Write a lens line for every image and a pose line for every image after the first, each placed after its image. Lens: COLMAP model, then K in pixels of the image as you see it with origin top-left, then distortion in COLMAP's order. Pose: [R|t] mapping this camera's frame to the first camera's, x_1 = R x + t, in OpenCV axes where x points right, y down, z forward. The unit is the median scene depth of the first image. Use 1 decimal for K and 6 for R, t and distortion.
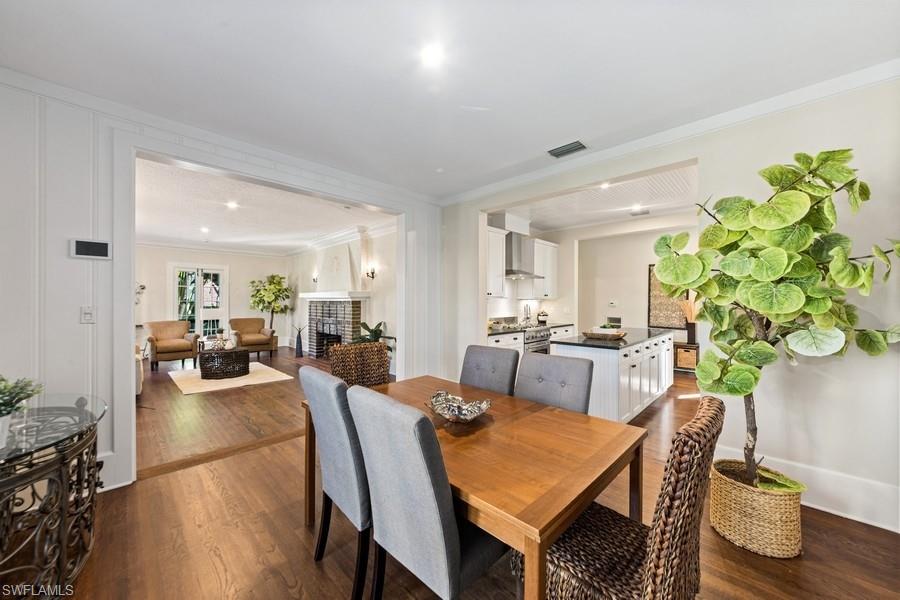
lens RADIAL K [[336.5, 0, 450.0], [0, 336.5, 300.0], [0, 0, 1]] dist [-0.000623, -0.000039]
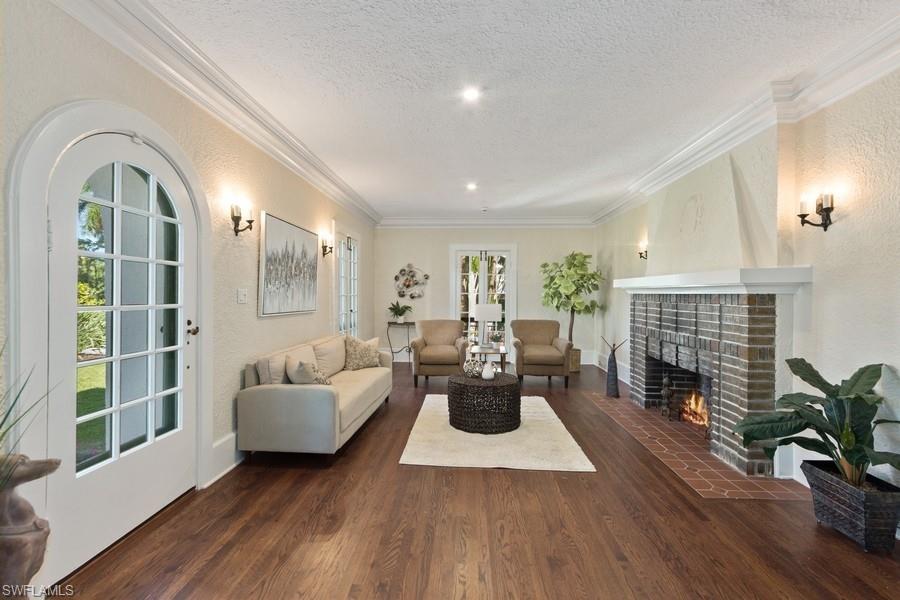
lens RADIAL K [[383.3, 0, 450.0], [0, 383.3, 300.0], [0, 0, 1]] dist [-0.000741, -0.000312]
pose [[0.668869, 0.013785, -0.743253, -0.165222], [-0.000127, 0.999830, 0.018430, 0.001182], [0.743380, -0.012232, 0.668757, 0.393043]]
